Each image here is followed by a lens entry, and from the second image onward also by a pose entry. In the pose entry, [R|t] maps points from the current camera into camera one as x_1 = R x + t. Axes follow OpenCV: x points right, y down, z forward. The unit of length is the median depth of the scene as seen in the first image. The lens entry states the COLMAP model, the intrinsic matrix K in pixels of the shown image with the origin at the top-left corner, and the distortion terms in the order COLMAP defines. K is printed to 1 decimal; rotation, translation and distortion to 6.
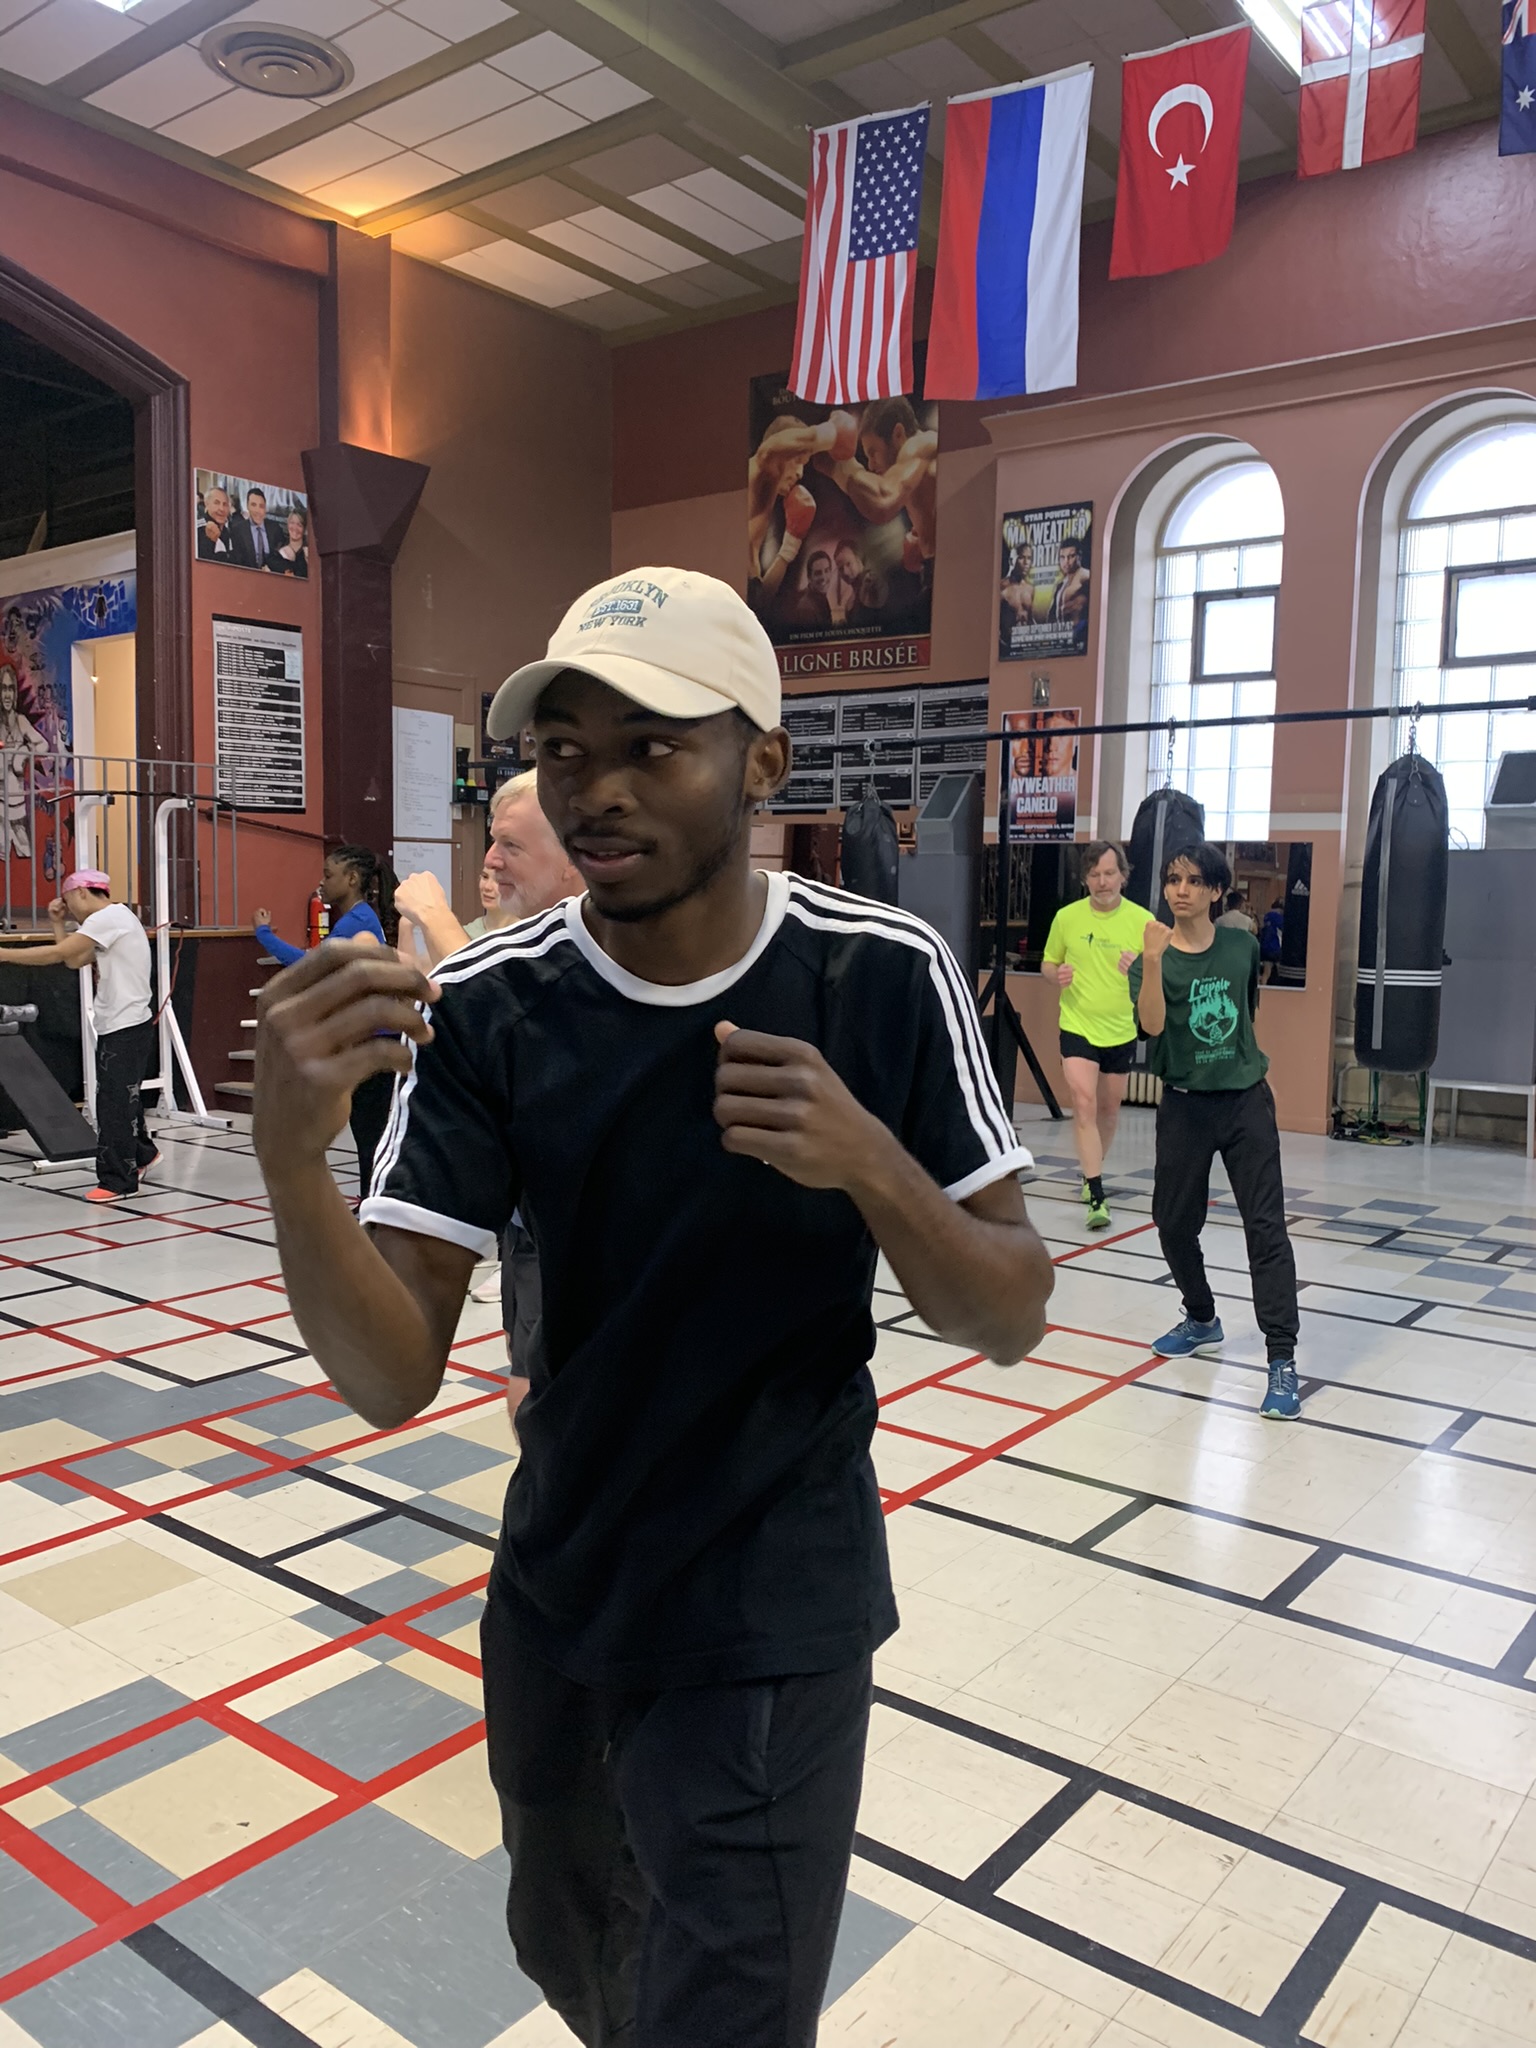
lens RADIAL K [[1553.6, 0, 775.1], [0, 1553.6, 1025.7], [0, 0, 1]] dist [0.038018, -0.040205]
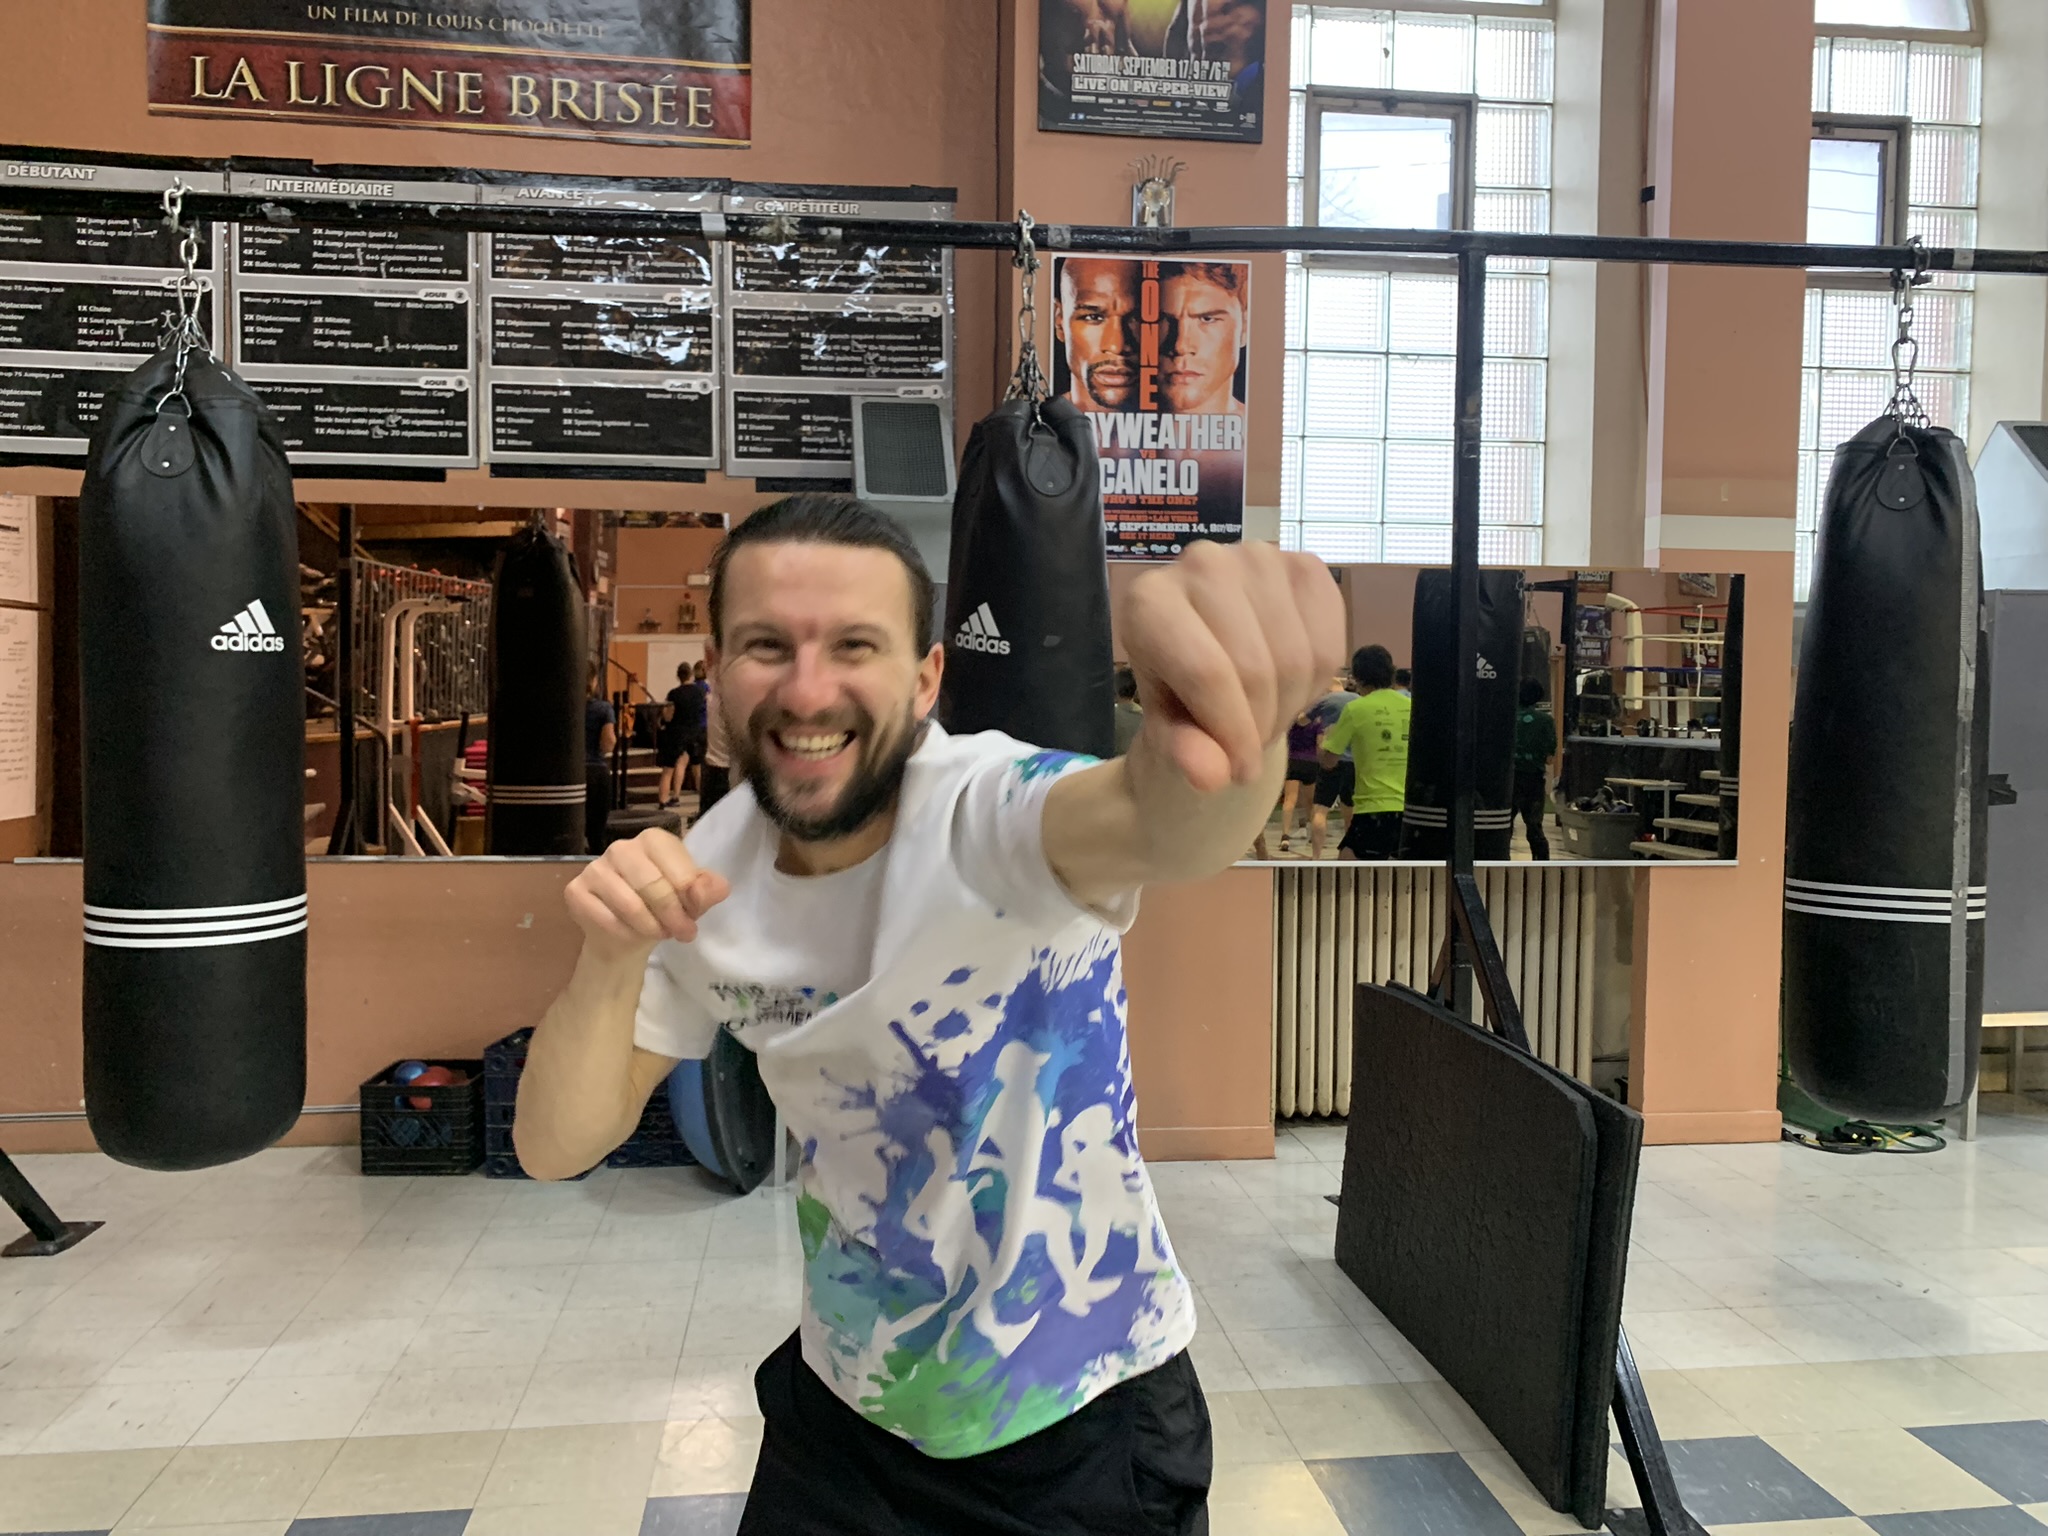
lens RADIAL K [[1553.6, 0, 985.8], [0, 1553.6, 753.4], [0, 0, 1]] dist [0.038018, -0.040205]
pose [[0.717752, -0.038337, 0.695243, -0.153046], [0.065030, 0.997810, -0.012114, -0.057280], [-0.693256, 0.053906, 0.718673, 0.660937]]
